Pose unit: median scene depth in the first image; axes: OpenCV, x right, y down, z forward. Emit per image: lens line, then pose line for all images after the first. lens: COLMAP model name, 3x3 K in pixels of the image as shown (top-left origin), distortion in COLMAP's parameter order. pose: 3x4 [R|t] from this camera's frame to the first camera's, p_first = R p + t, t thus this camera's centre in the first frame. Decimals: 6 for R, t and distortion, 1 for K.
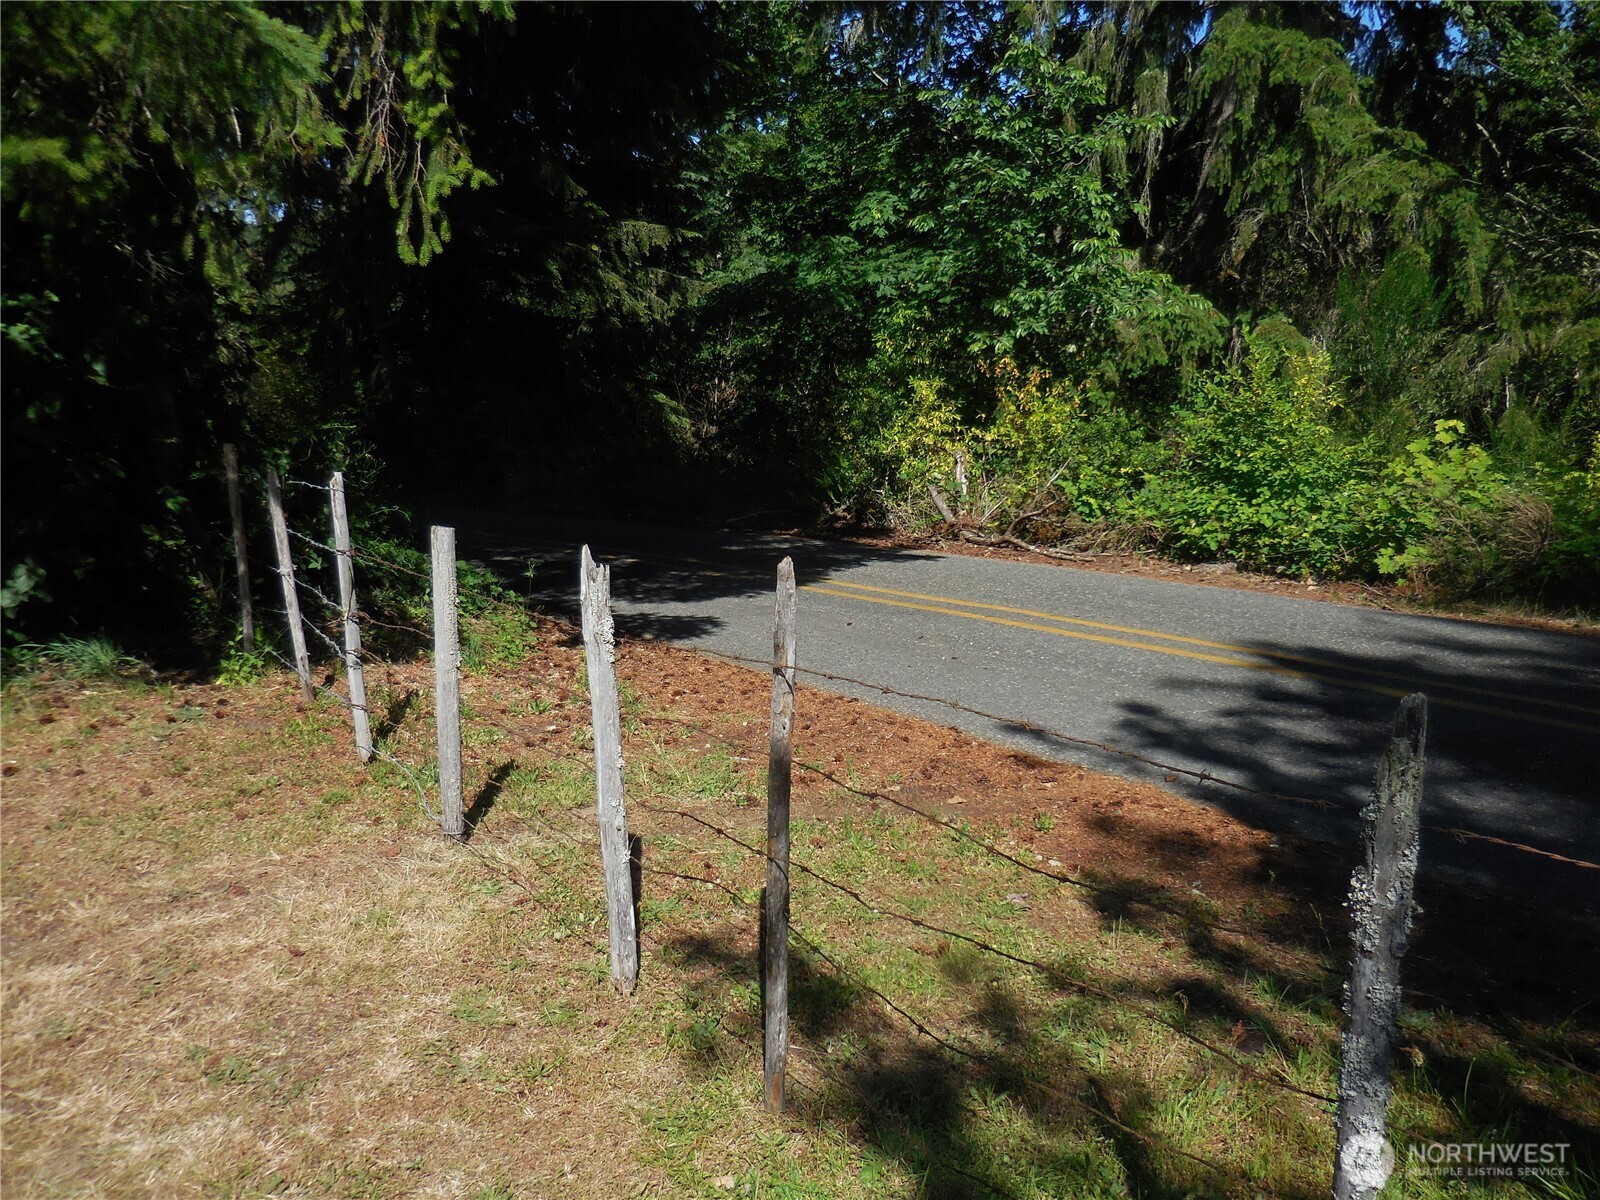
lens RADIAL K [[1174.1, 0, 803.2], [0, 1174.1, 603.6], [0, 0, 1]] dist [0.014509, 0.001070]
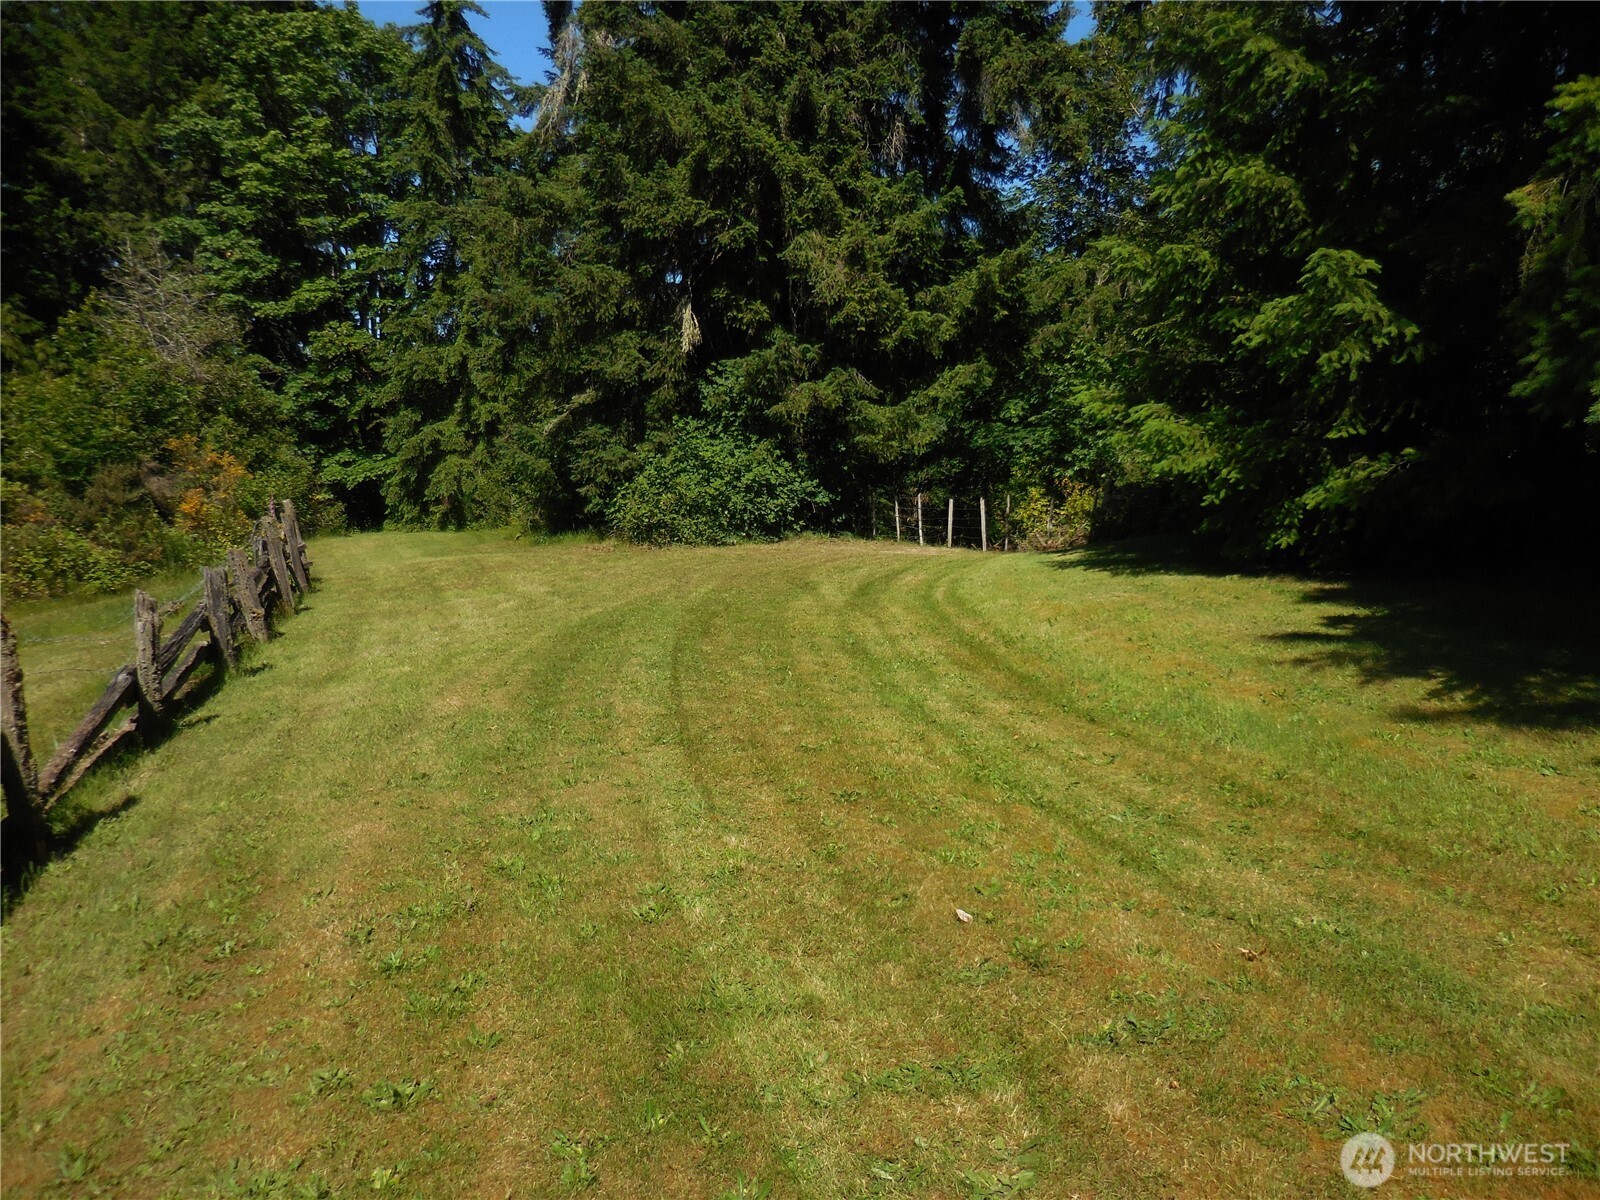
lens RADIAL K [[1174.1, 0, 795.6], [0, 1174.1, 598.8], [0, 0, 1]] dist [0.014509, 0.001070]
pose [[0.992935, 0.011439, -0.118110, -0.081953], [-0.023897, 0.994226, -0.104612, 0.261385], [0.116231, 0.106696, 0.987475, -1.231016]]
